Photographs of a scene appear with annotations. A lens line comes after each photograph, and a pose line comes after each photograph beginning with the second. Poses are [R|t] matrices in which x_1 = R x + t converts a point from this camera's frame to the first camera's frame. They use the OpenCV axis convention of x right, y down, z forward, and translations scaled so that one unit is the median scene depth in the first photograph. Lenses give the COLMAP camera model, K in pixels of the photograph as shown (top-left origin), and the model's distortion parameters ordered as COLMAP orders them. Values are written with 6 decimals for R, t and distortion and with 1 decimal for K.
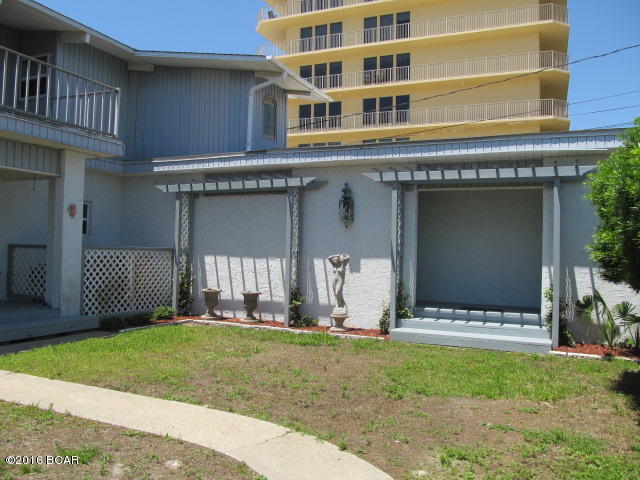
lens RADIAL K [[535.0, 0, 331.3], [0, 535.0, 236.2], [0, 0, 1]] dist [-0.065740, 0.026288]
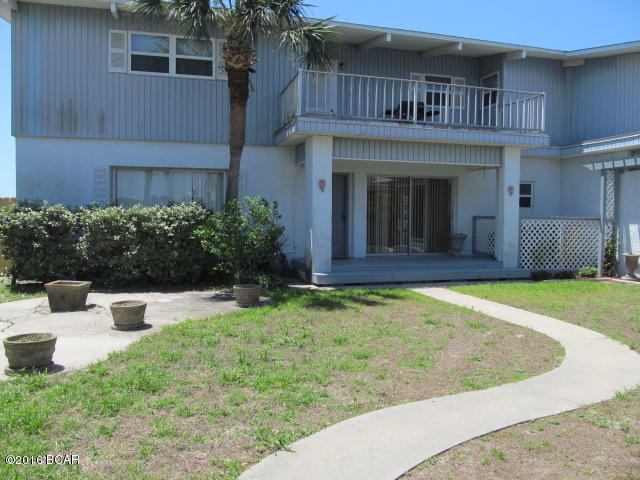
lens RADIAL K [[535.0, 0, 320.4], [0, 535.0, 240.2], [0, 0, 1]] dist [-0.065740, 0.026288]
pose [[0.634588, 0.020532, -0.772578, 0.223601], [0.023708, 0.998659, 0.046014, 0.004219], [0.772487, -0.047516, 0.633250, -0.219970]]
